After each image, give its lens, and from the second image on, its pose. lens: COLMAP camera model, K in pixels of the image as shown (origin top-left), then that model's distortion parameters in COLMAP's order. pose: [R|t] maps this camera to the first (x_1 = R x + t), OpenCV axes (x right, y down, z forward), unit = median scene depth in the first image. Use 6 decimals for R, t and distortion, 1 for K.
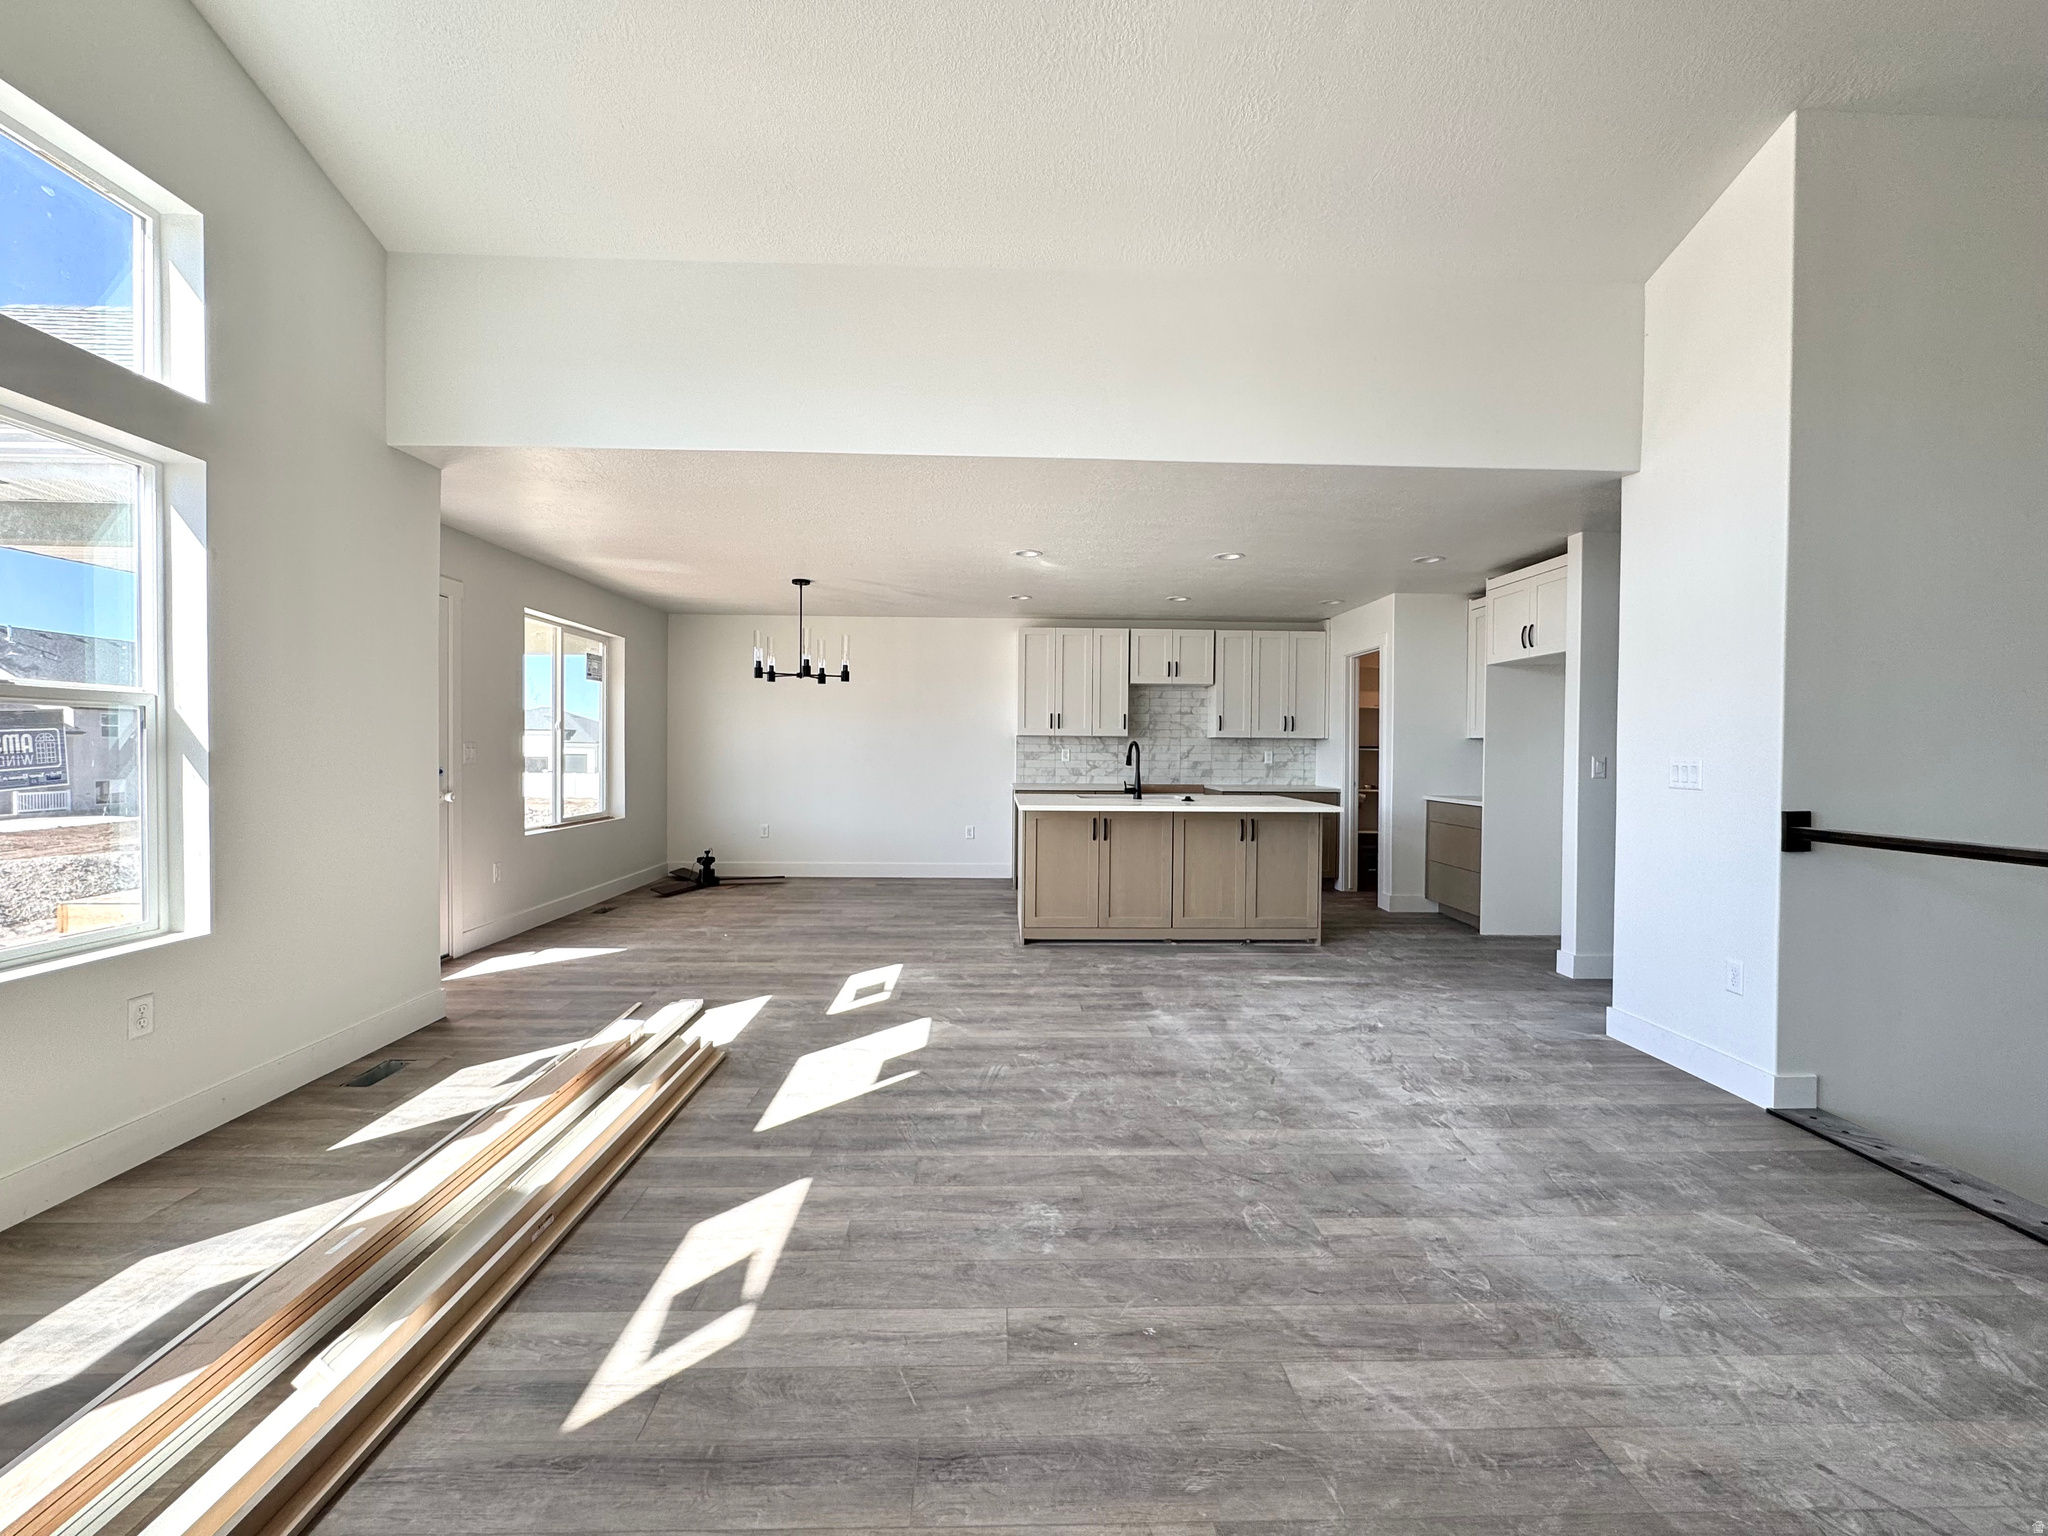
lens RADIAL K [[865.4, 0, 1025.8], [0, 865.4, 763.7], [0, 0, 1]] dist [-0.000599, -0.000202]
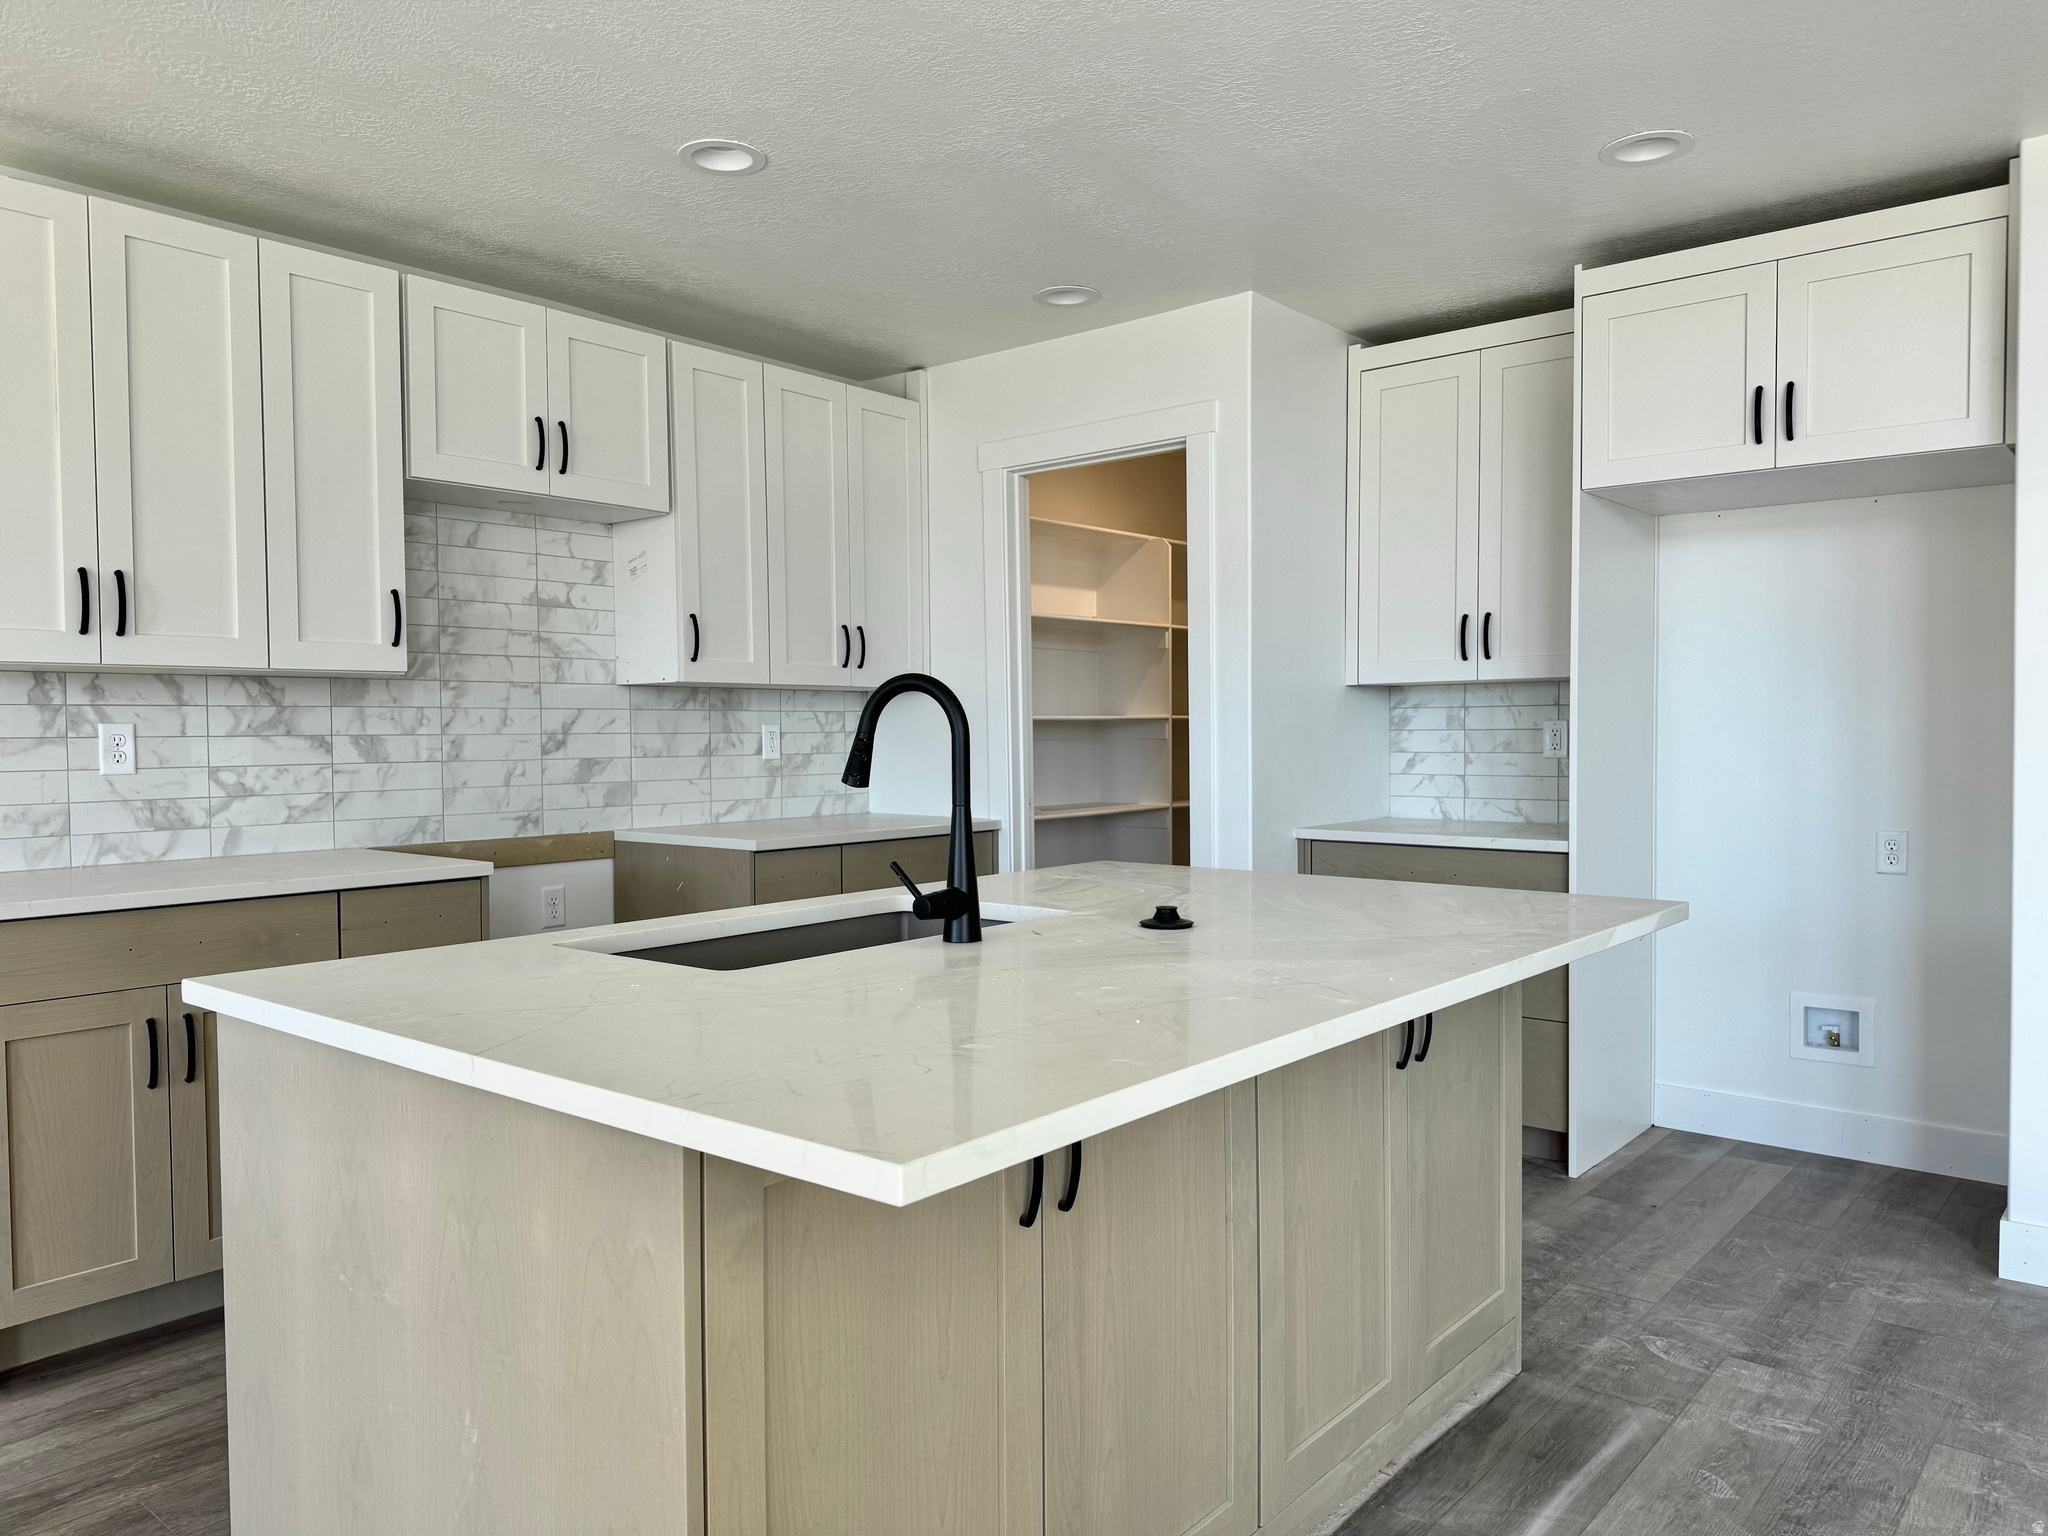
lens RADIAL K [[1417.1, 0, 1024.0], [0, 1417.1, 768.0], [0, 0, 1]] dist [0.092937, -0.134613]
pose [[0.663206, -0.034474, 0.747643, -0.207288], [0.026130, 0.999396, 0.022904, -0.016981], [-0.747981, 0.004346, 0.663706, 1.291742]]
